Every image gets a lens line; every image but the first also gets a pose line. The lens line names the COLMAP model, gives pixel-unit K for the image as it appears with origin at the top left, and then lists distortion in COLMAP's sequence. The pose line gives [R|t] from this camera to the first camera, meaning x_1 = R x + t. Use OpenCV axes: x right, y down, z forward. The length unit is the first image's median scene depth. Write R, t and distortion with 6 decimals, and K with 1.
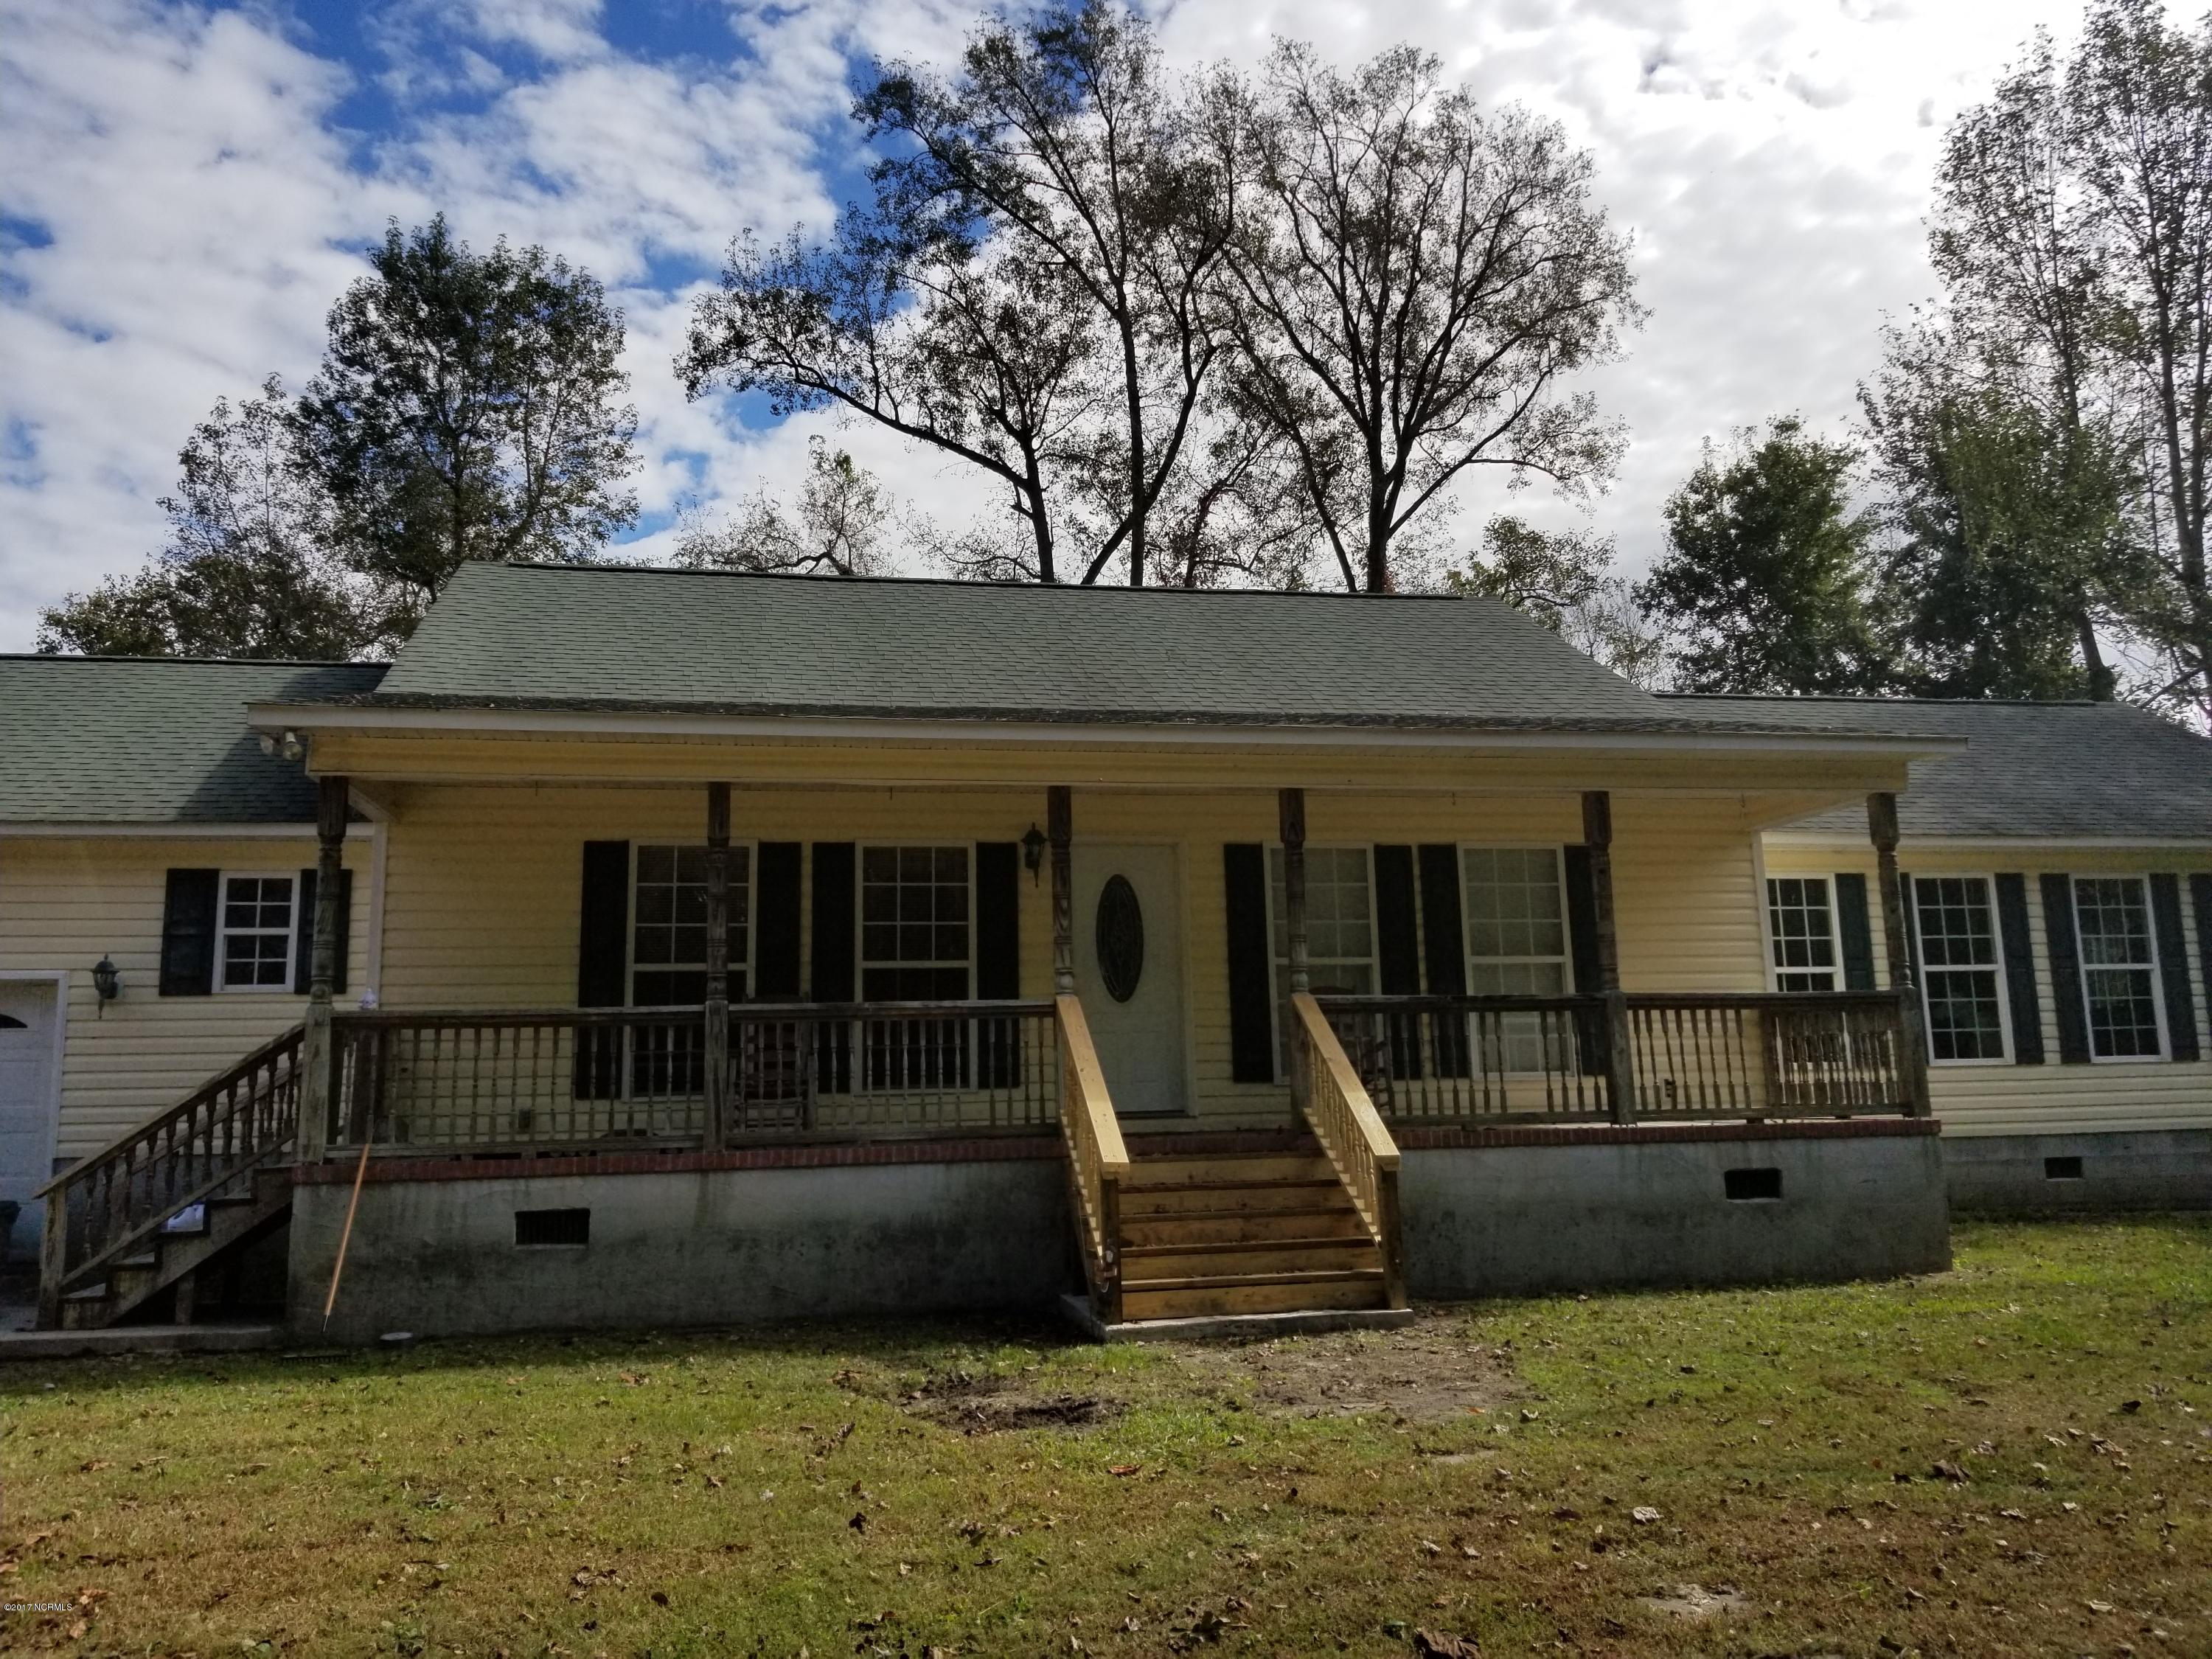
lens RADIAL K [[1705.2, 0, 1065.5], [0, 1705.2, 764.6], [0, 0, 1]] dist [0.115269, -0.166690]
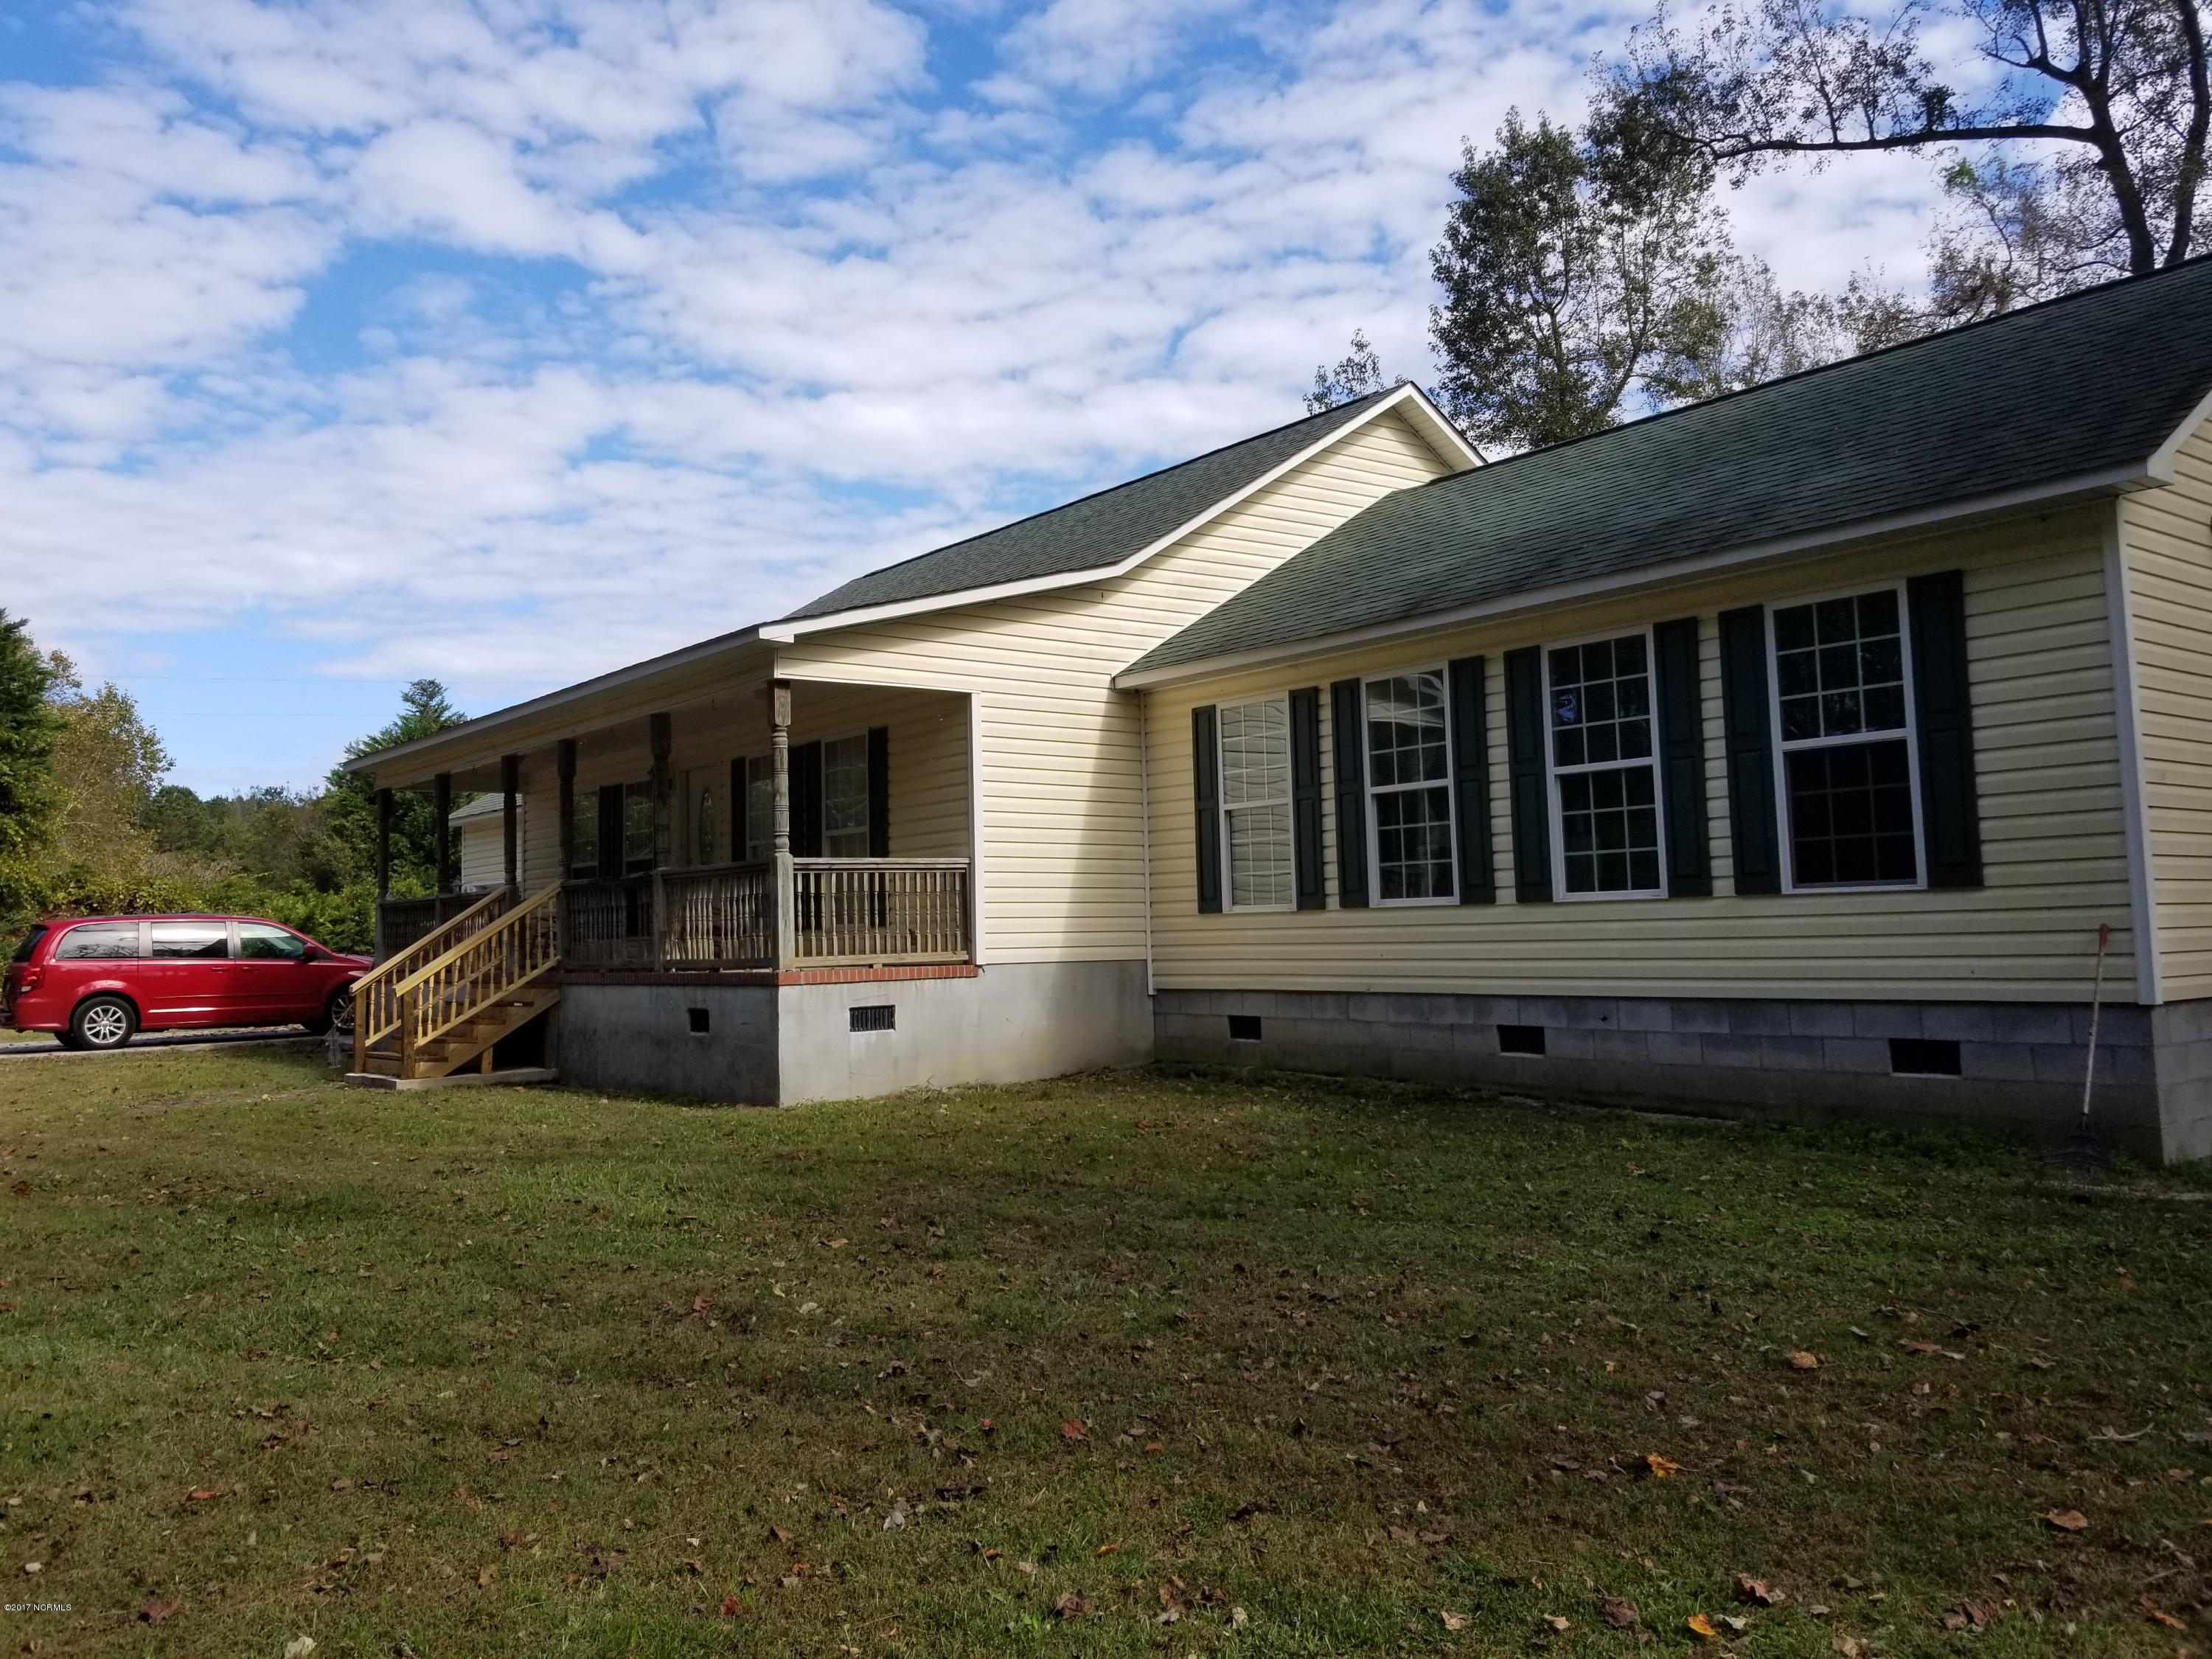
lens RADIAL K [[1711.5, 0, 1106.7], [0, 1711.5, 784.4], [0, 0, 1]] dist [0.088029, -0.150397]
pose [[0.461332, -0.068504, -0.884579, 1.050433], [0.177861, 0.983916, 0.016562, 0.075635], [0.869217, -0.164972, 0.466096, 0.484109]]
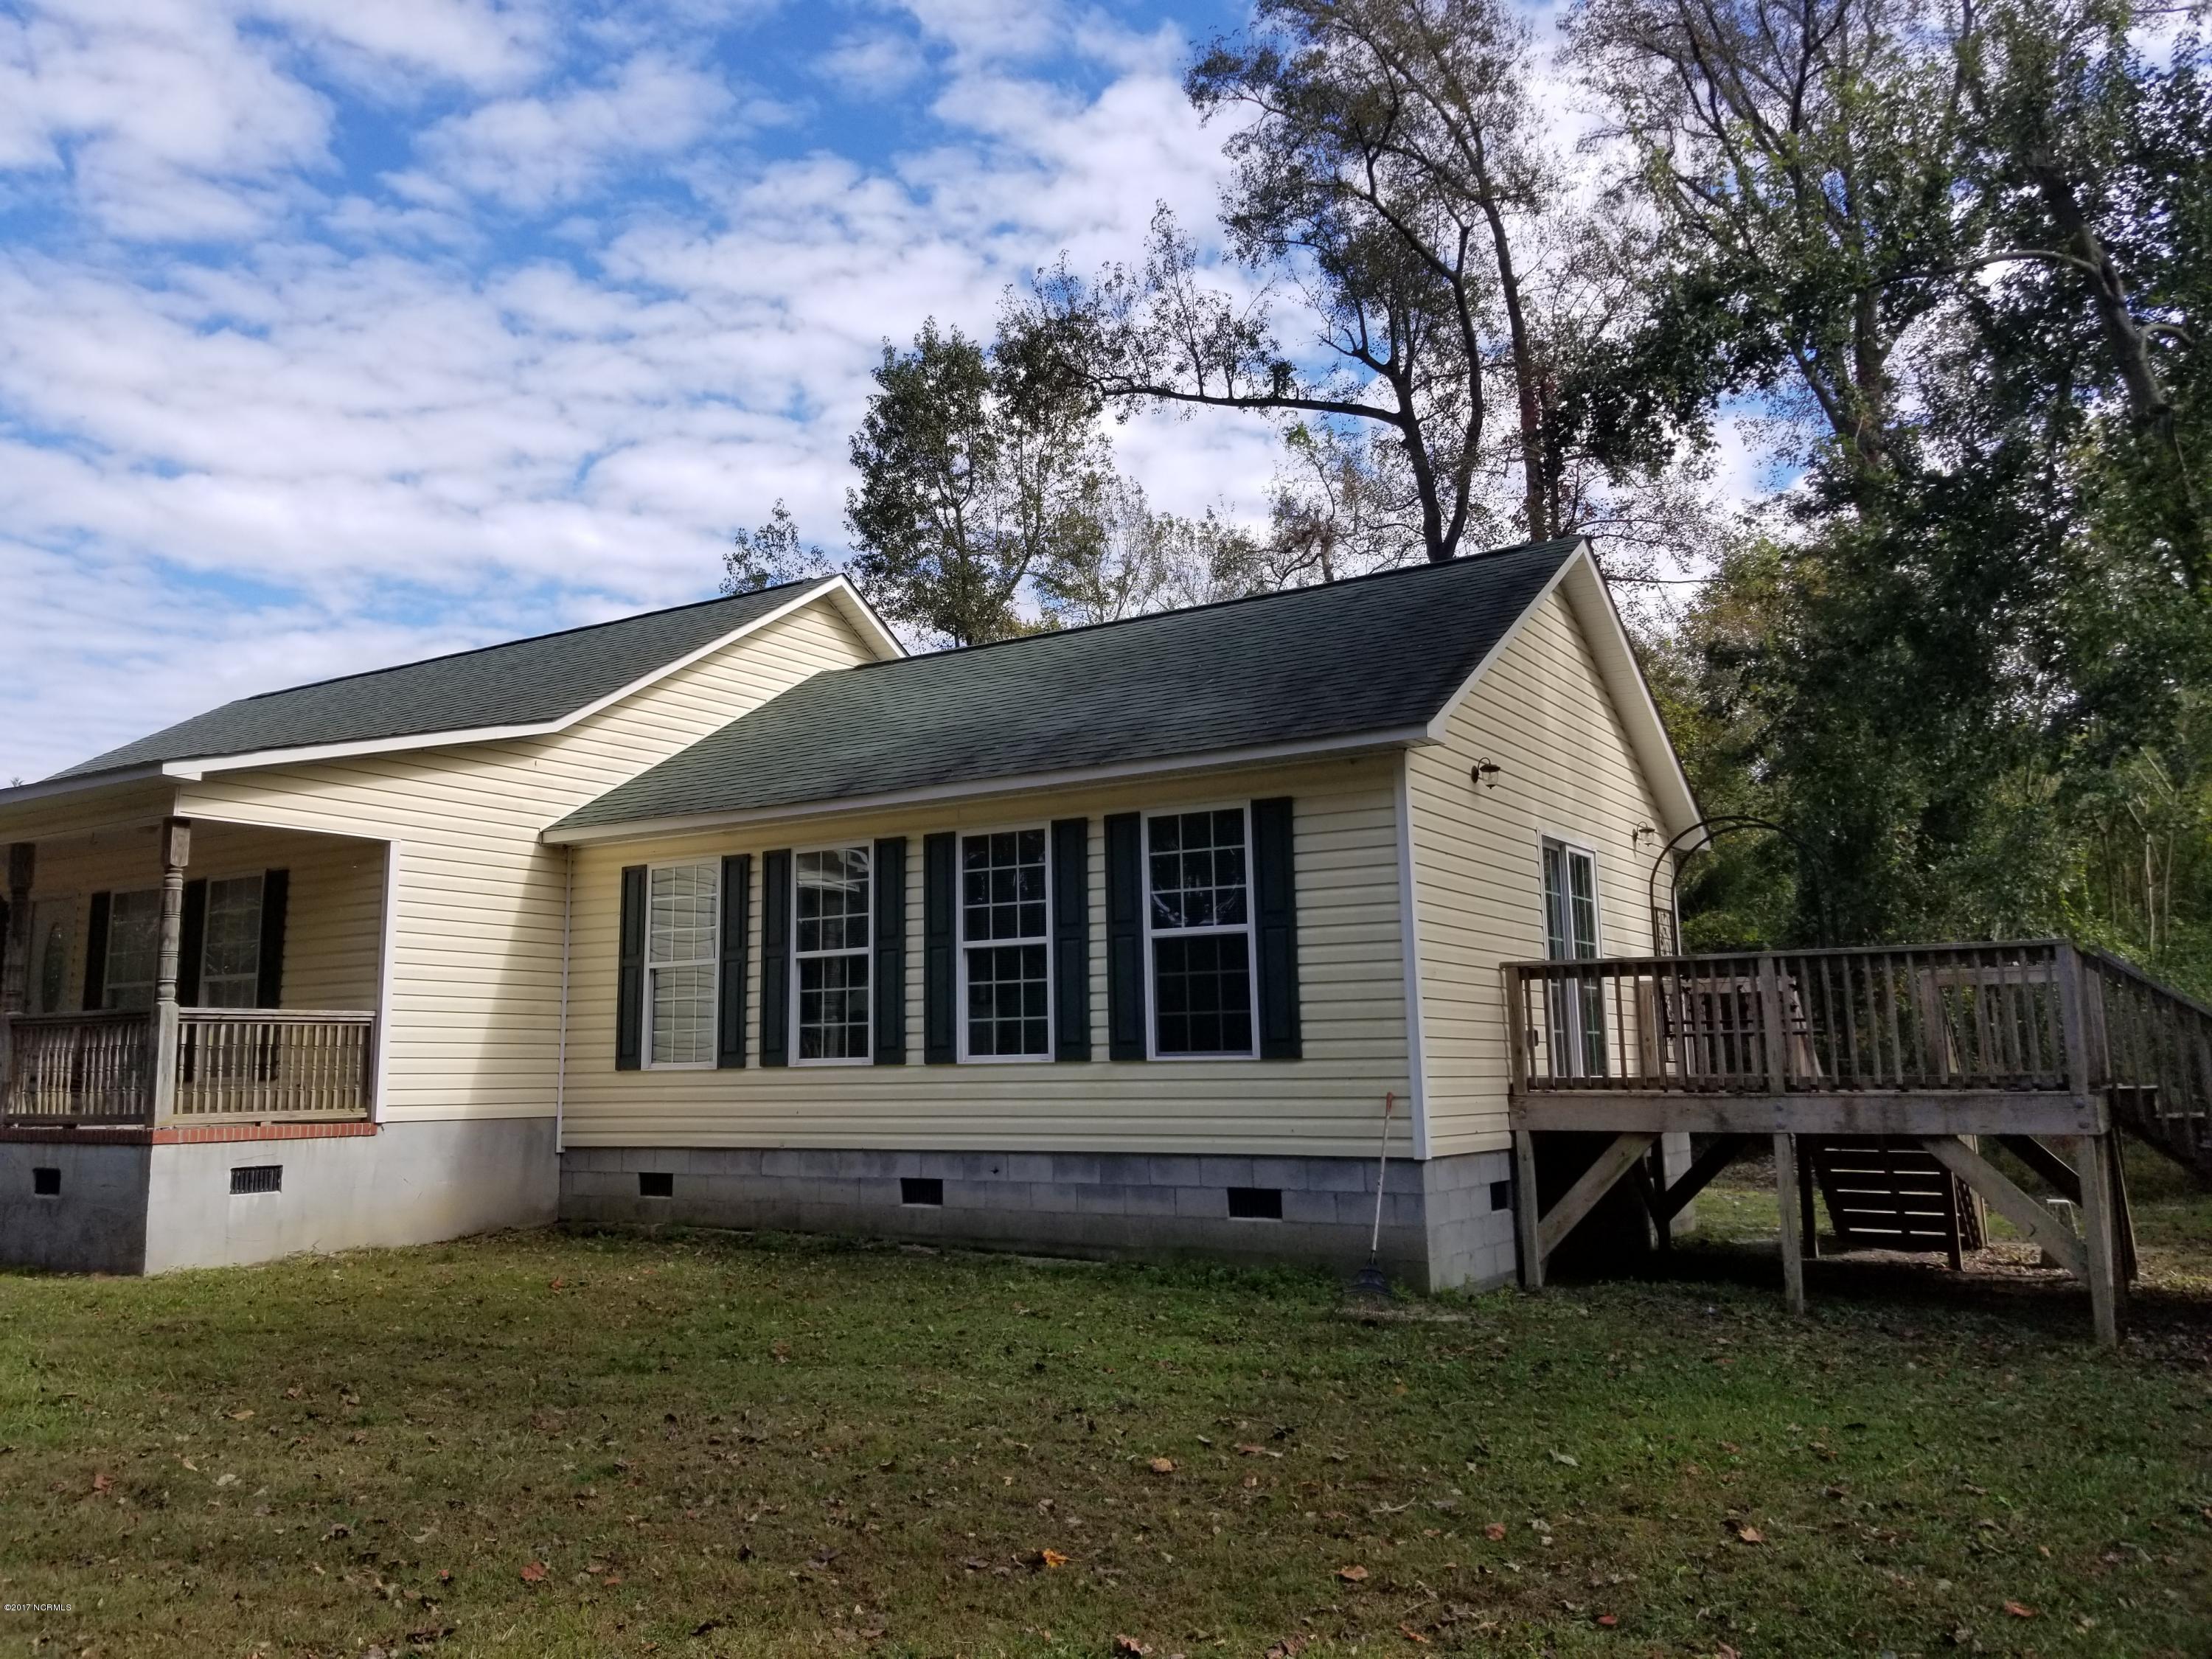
lens RADIAL K [[1705.2, 0, 1065.5], [0, 1705.2, 764.6], [0, 0, 1]] dist [0.115269, -0.166690]
pose [[0.727613, -0.108551, -0.677344, 1.085783], [0.121310, 0.992200, -0.028696, 0.060479], [0.675176, -0.061289, 0.735106, 0.433618]]
